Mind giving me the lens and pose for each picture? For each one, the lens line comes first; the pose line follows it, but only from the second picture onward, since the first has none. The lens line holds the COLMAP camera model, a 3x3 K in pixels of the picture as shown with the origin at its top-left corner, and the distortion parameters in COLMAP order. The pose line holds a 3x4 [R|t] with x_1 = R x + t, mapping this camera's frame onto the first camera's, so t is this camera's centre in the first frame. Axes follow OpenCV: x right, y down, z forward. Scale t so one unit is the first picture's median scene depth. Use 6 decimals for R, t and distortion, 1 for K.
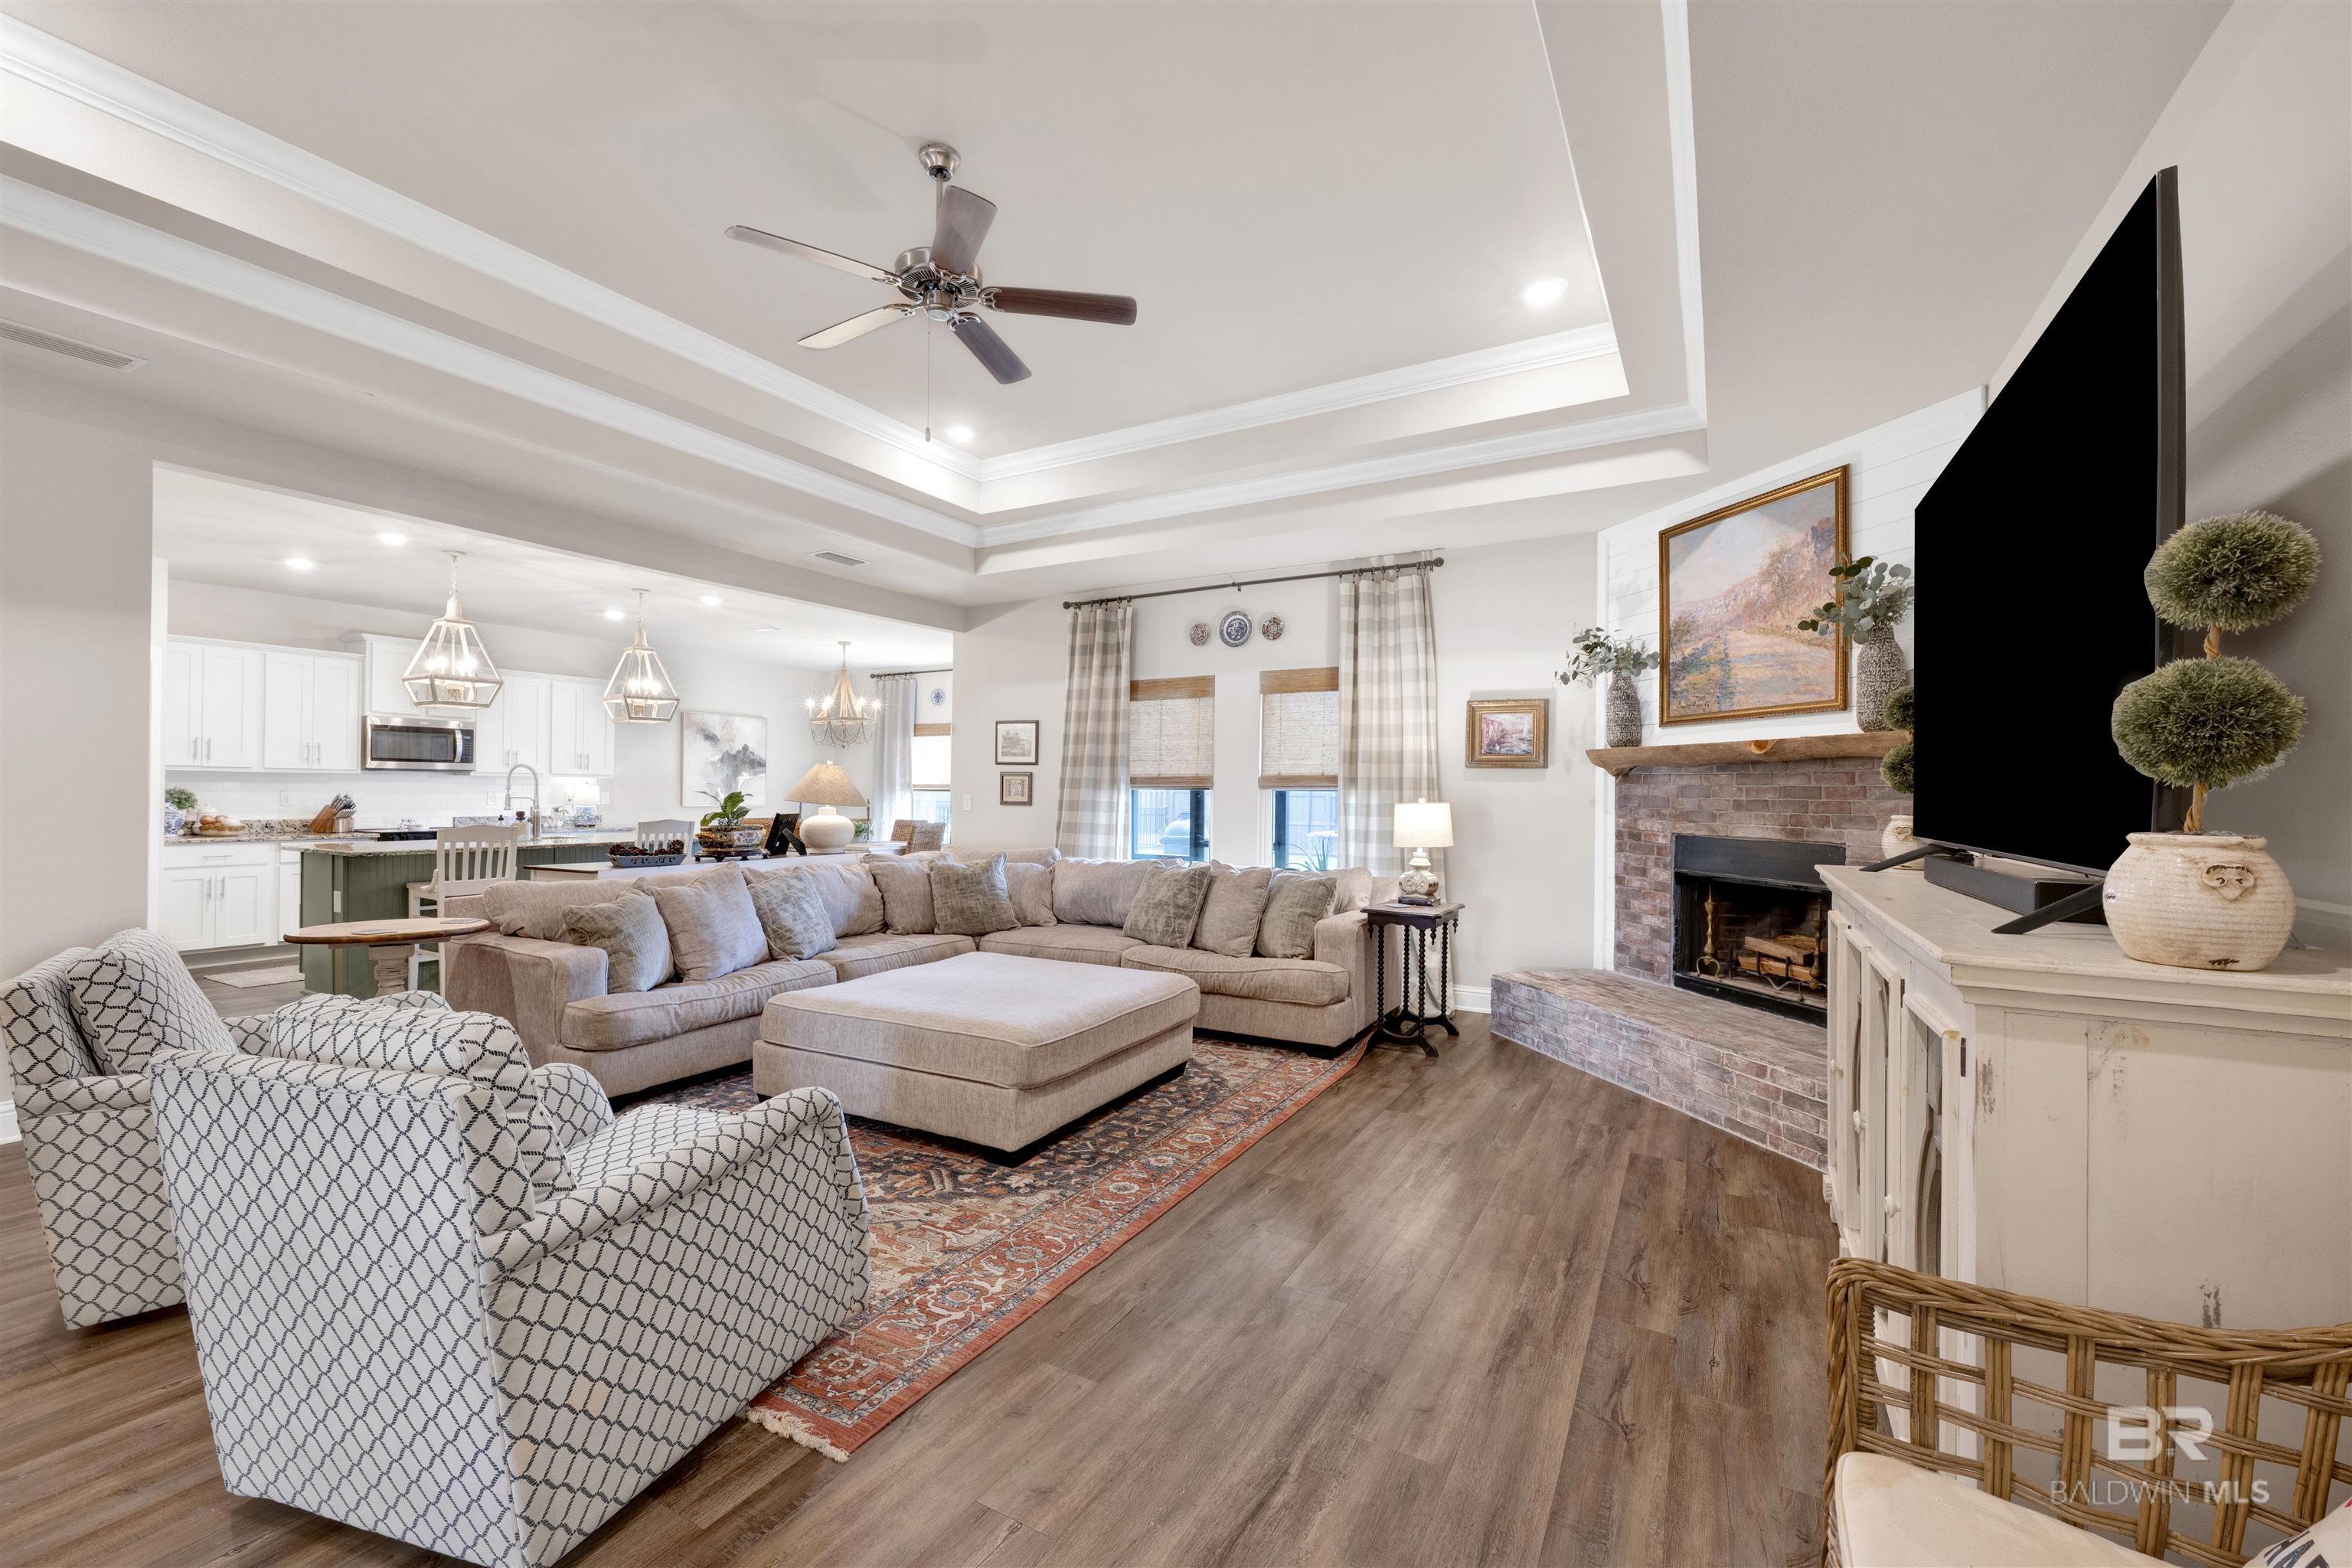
lens RADIAL K [[950.1, 0, 1179.6], [0, 950.1, 787.6], [0, 0, 1]] dist [-0.002367, 0.000559]
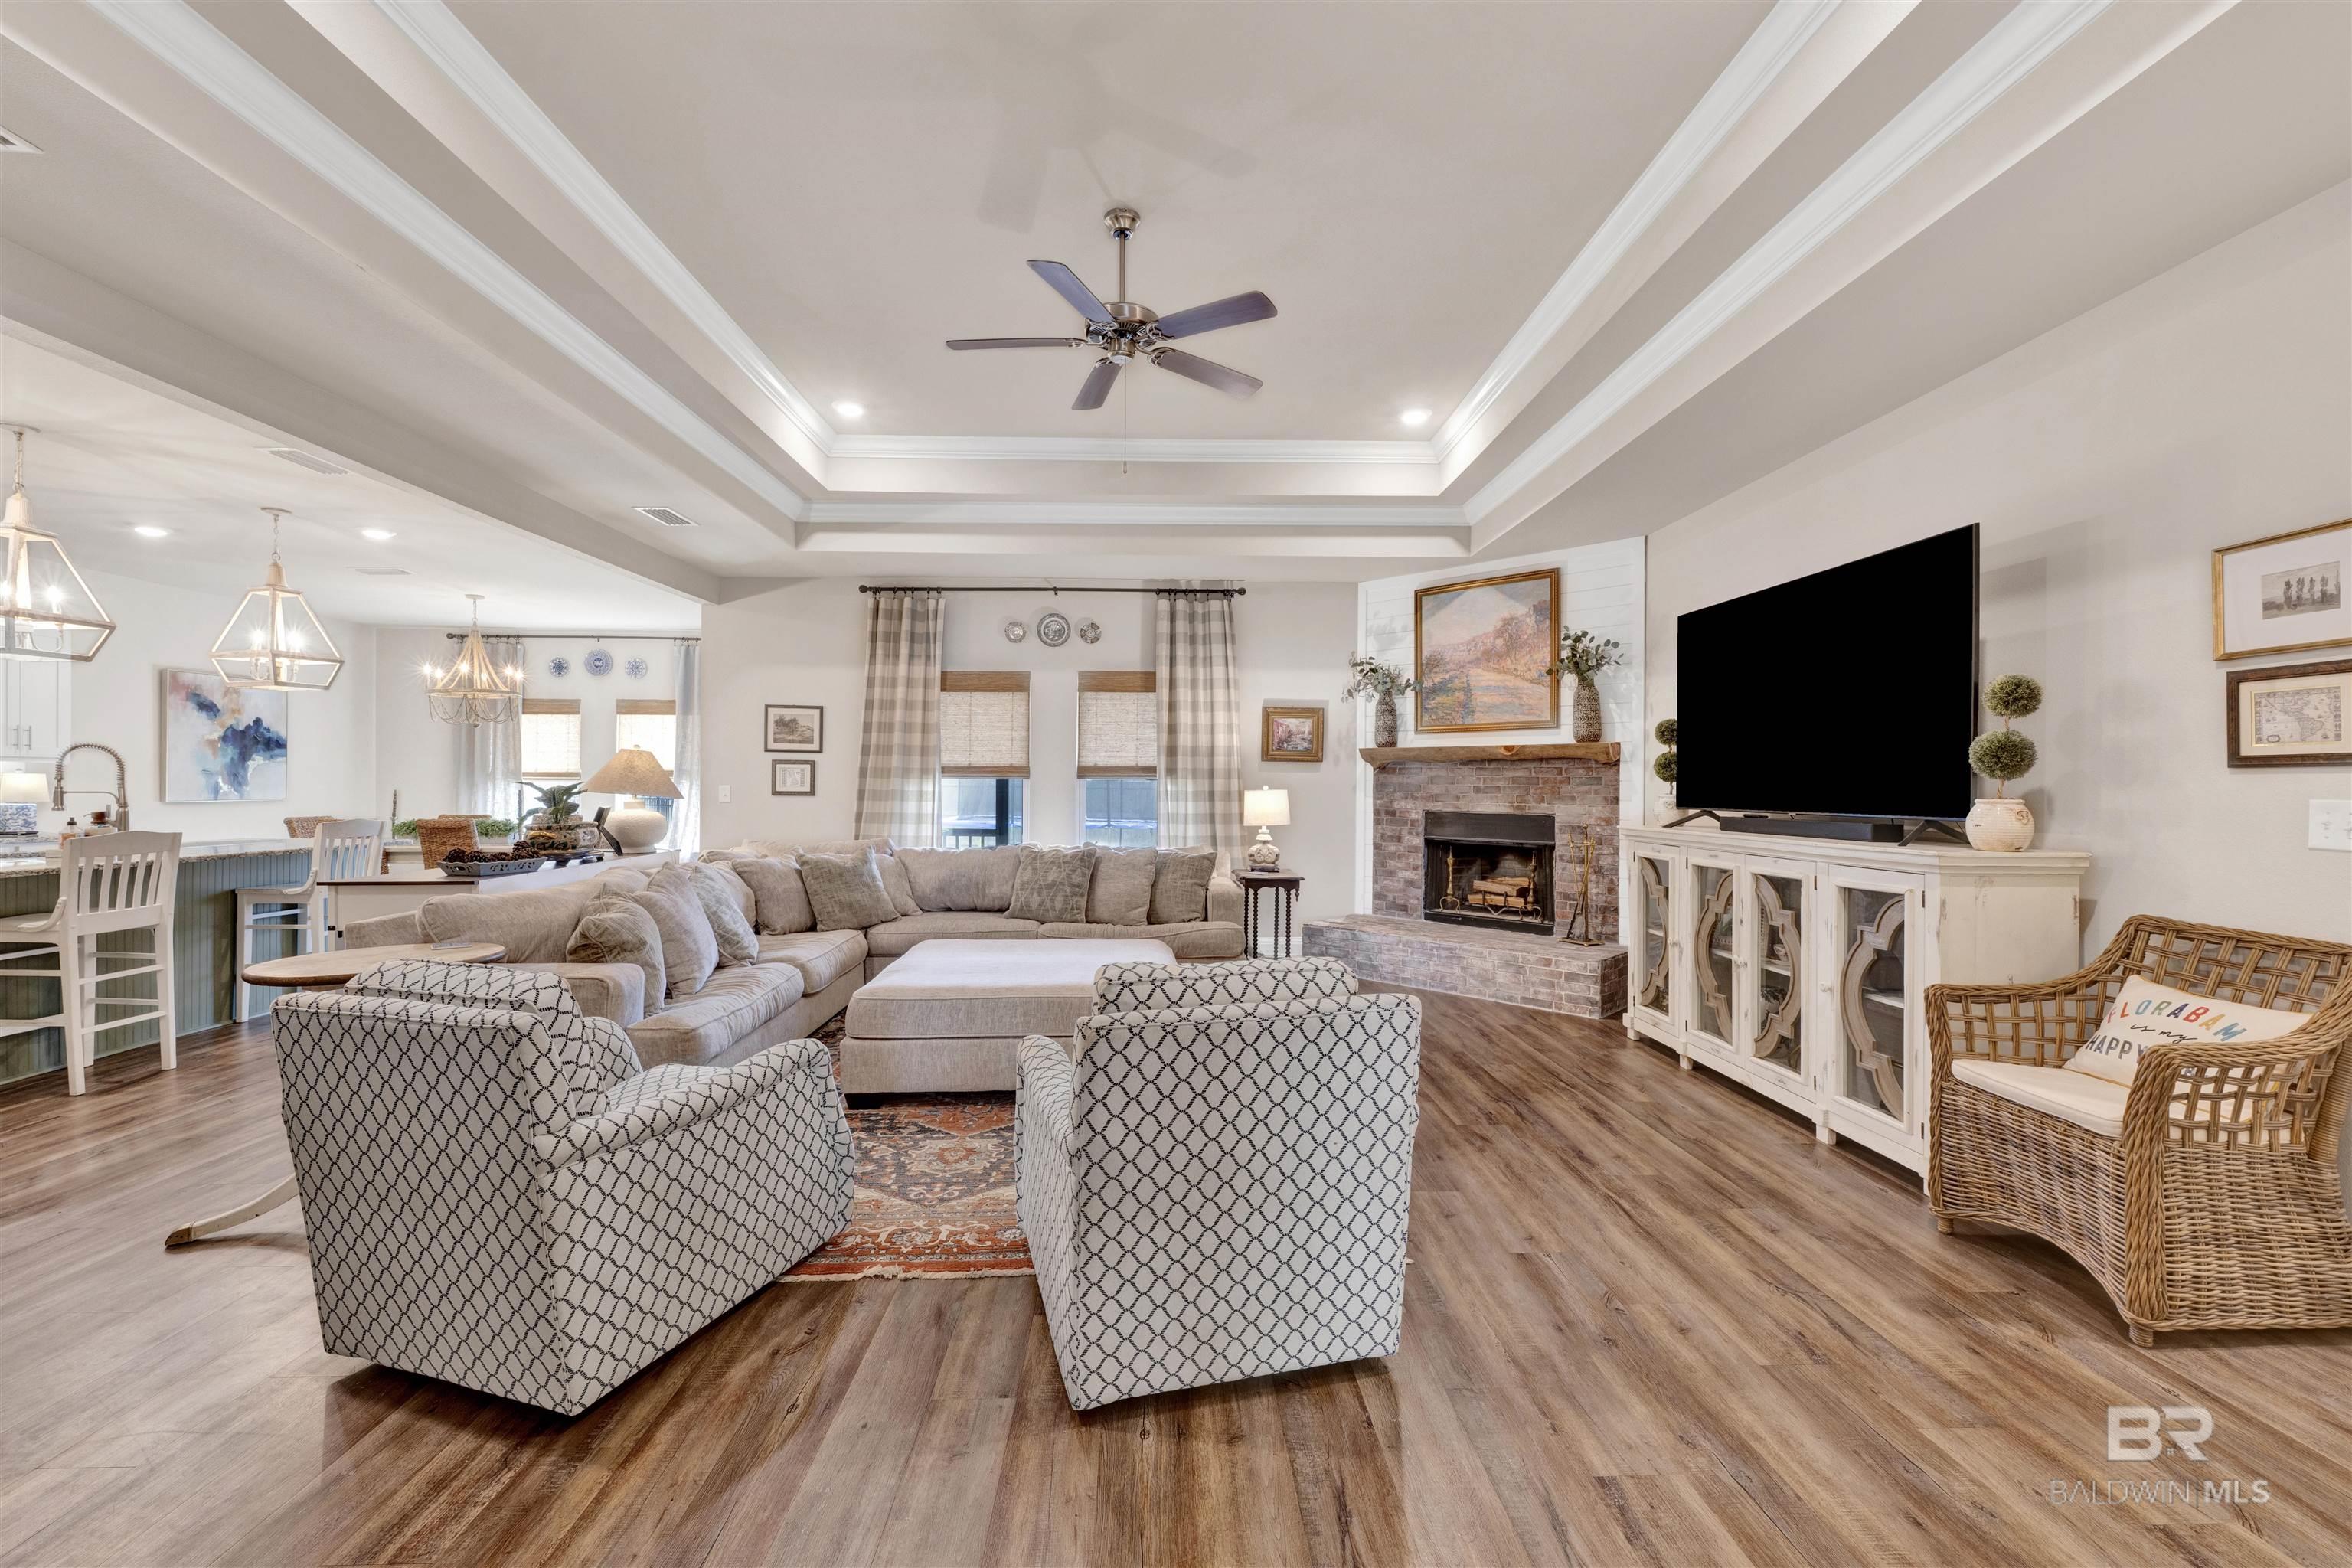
lens RADIAL K [[950.1, 0, 1186.4], [0, 950.1, 787.0], [0, 0, 1]] dist [-0.002367, 0.000559]
pose [[0.855627, -0.006172, 0.517556, -0.423085], [-0.000870, 0.999910, 0.013363, -0.003362], [-0.517593, -0.011884, 0.855545, -0.006602]]
